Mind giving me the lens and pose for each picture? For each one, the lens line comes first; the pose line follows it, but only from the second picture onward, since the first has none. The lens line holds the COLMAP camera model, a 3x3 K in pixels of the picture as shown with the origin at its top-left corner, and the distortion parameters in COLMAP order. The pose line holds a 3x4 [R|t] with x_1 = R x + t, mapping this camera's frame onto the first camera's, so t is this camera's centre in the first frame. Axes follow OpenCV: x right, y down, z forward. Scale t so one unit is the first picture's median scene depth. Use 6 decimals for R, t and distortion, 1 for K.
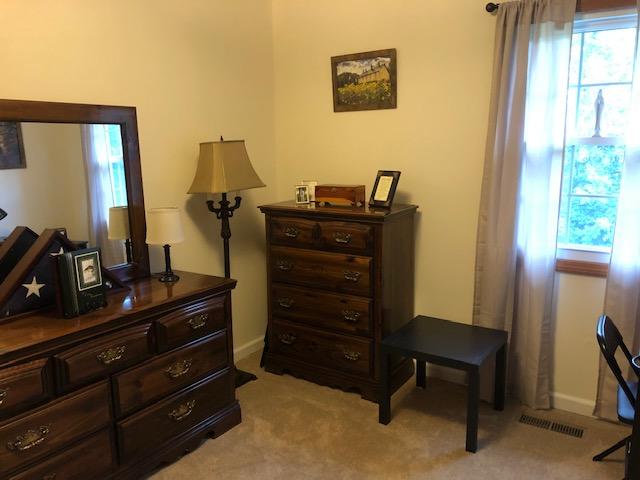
lens RADIAL K [[521.1, 0, 317.4], [0, 521.1, 227.1], [0, 0, 1]] dist [0.006751, -0.010338]
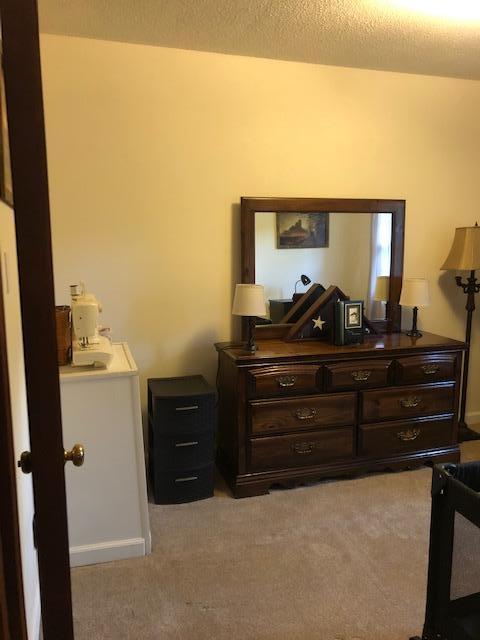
lens RADIAL K [[521.1, 0, 239.0], [0, 521.1, 315.1], [0, 0, 1]] dist [0.006751, -0.010338]
pose [[0.773143, 0.108070, -0.624956, 0.075229], [-0.108121, 0.993410, 0.038026, 0.021474], [0.624947, 0.038172, 0.779733, -0.110619]]
